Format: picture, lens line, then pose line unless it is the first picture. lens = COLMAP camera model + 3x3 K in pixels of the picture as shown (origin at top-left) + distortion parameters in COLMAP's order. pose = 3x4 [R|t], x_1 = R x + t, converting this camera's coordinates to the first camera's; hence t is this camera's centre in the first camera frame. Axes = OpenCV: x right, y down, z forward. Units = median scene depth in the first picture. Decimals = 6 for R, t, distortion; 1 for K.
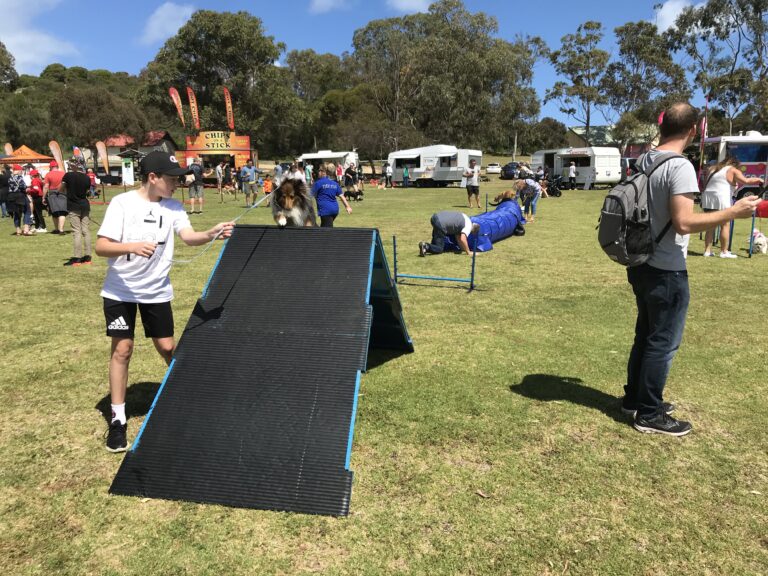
lens RADIAL K [[630.9, 0, 384.0], [0, 630.9, 288.0], [0, 0, 1]] dist [0.025442, -0.003127]
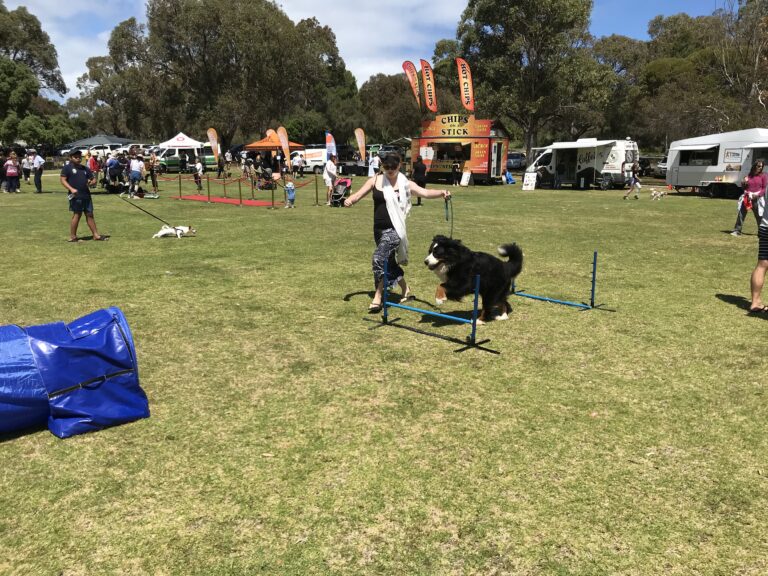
lens RADIAL K [[630.9, 0, 384.0], [0, 630.9, 288.0], [0, 0, 1]] dist [0.025442, -0.003127]
pose [[0.830064, 0.133639, -0.541419, 0.136947], [-0.124966, 0.990747, 0.052957, -0.062090], [0.543486, 0.023701, 0.839083, 0.292999]]
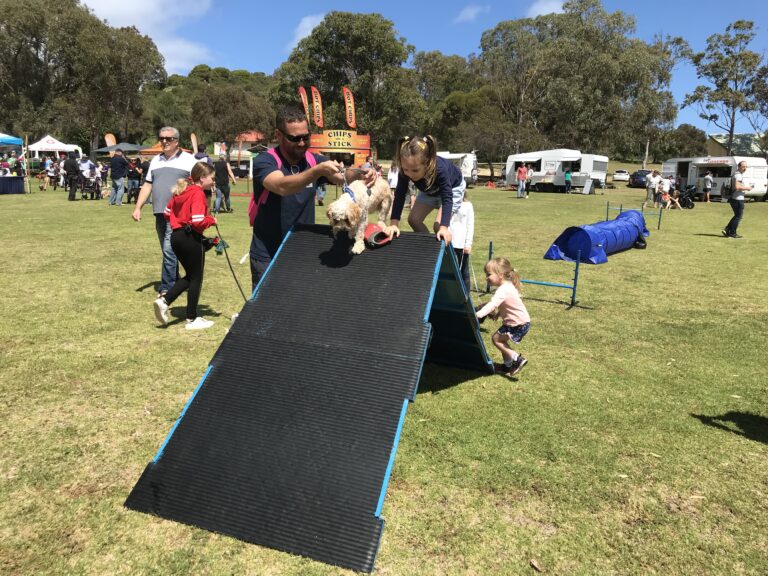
lens RADIAL K [[631.9, 0, 383.3], [0, 631.9, 281.4], [0, 0, 1]] dist [0.009393, 0.007880]
pose [[0.981814, 0.067940, -0.177274, 0.004257], [-0.070080, 0.997524, -0.005828, -0.001321], [0.176439, 0.018146, 0.984144, 0.008832]]
